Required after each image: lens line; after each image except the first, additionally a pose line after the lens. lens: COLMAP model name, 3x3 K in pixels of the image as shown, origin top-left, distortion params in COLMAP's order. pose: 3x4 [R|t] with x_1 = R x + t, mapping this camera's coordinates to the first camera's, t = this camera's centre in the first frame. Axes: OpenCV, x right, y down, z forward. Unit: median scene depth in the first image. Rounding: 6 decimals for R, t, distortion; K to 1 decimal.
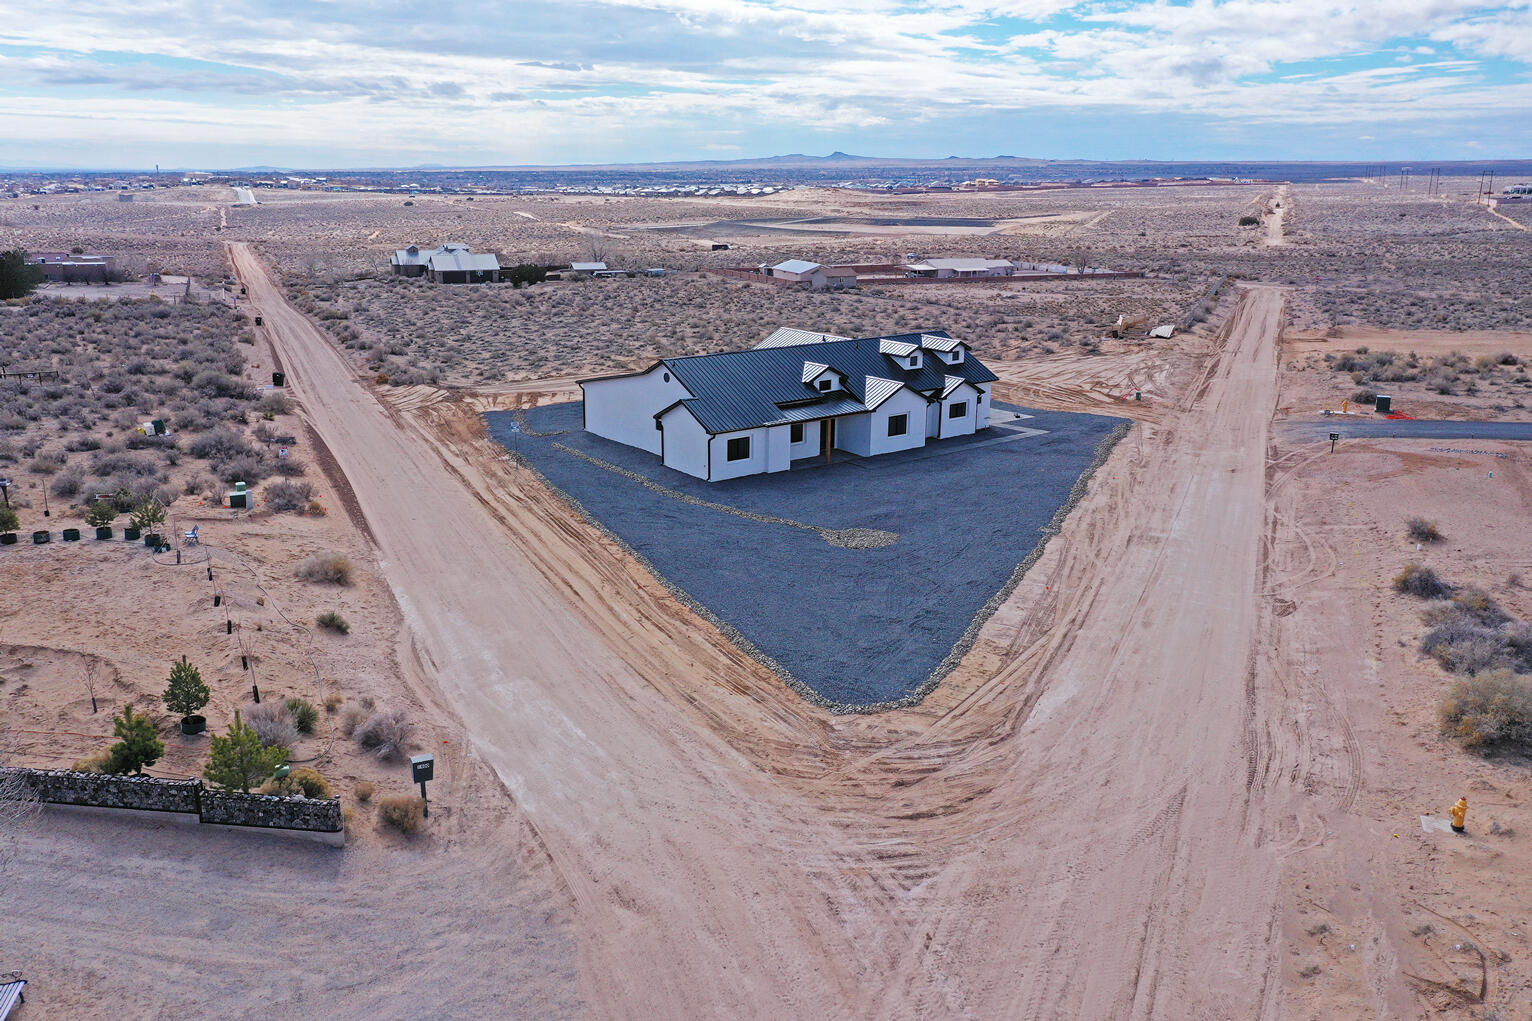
lens RADIAL K [[1207.4, 0, 766.0], [0, 1207.4, 510.5], [0, 0, 1]] dist [0.003608, -0.001031]
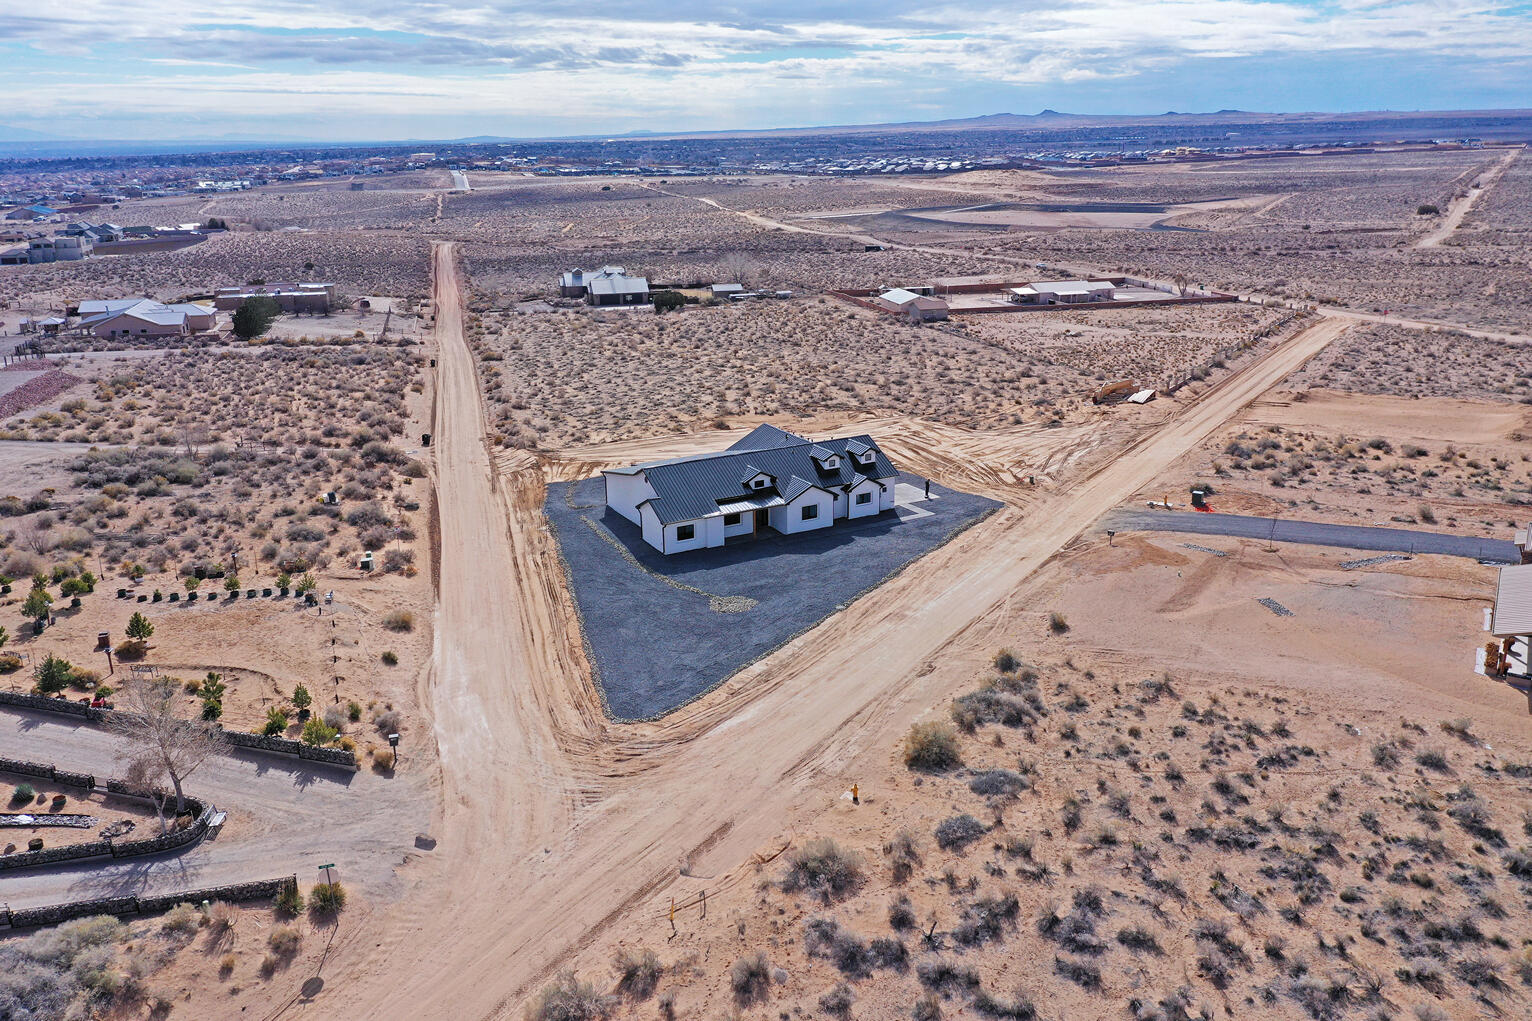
lens RADIAL K [[1207.4, 0, 766.0], [0, 1207.4, 510.5], [0, 0, 1]] dist [0.003608, -0.001031]
pose [[0.986757, 0.029104, -0.159575, 0.276295], [-0.024525, 0.999231, 0.030593, -0.111260], [0.160343, -0.026275, 0.986712, -0.407033]]
